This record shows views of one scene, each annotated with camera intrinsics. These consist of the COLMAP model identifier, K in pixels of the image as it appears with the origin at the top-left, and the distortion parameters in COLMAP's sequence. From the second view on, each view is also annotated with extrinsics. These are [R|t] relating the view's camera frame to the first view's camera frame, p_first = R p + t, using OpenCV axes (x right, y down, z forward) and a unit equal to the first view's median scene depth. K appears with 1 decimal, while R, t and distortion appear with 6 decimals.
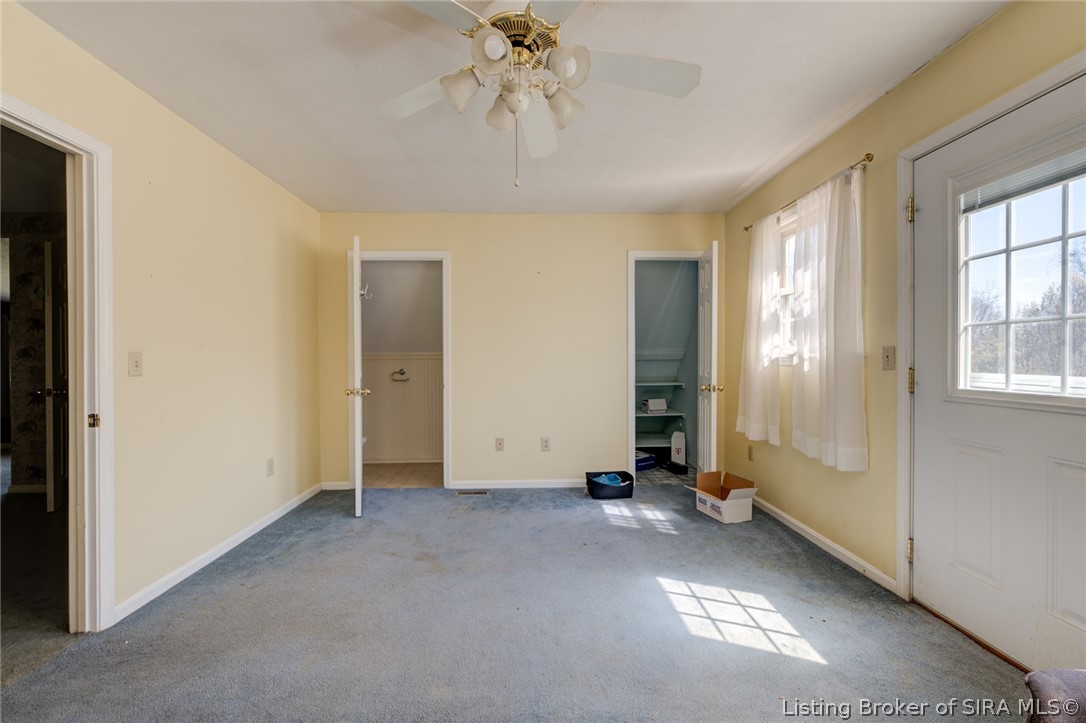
lens RADIAL K [[445.4, 0, 543.0], [0, 445.4, 361.5], [0, 0, 1]] dist [-0.000349, -0.000133]
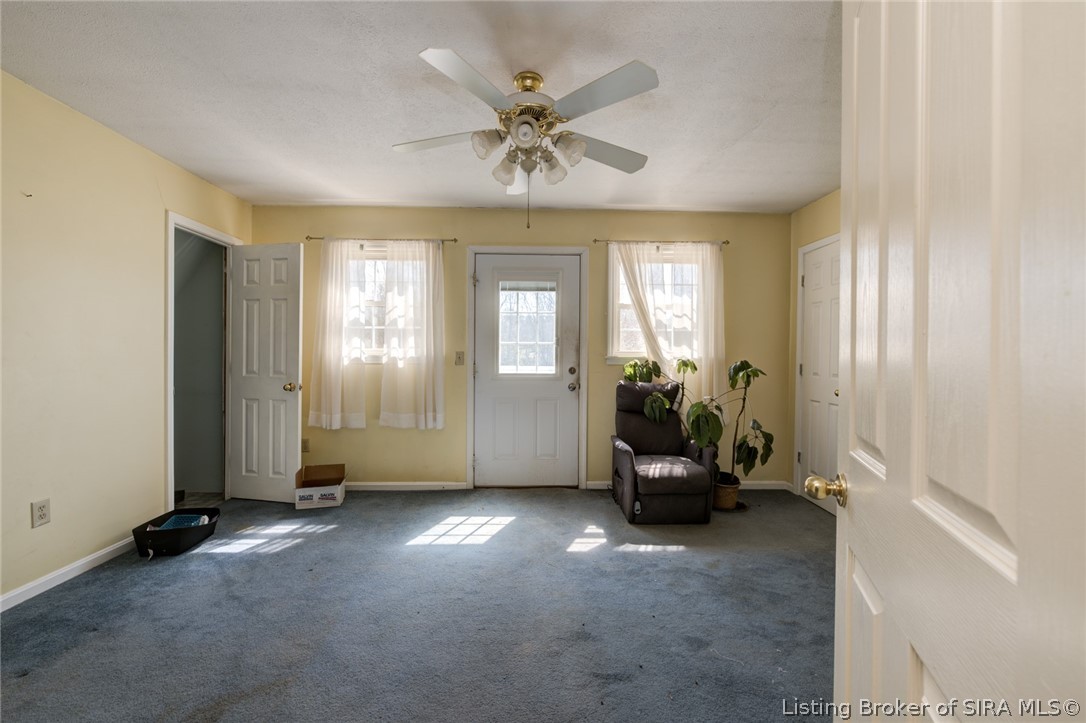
lens RADIAL K [[445.4, 0, 543.0], [0, 445.4, 361.5], [0, 0, 1]] dist [-0.000349, -0.000133]
pose [[-0.019419, -0.005420, 0.999797, -0.727927], [0.002411, 0.999982, 0.005468, -0.003210], [-0.999809, 0.002516, -0.019405, 0.518248]]
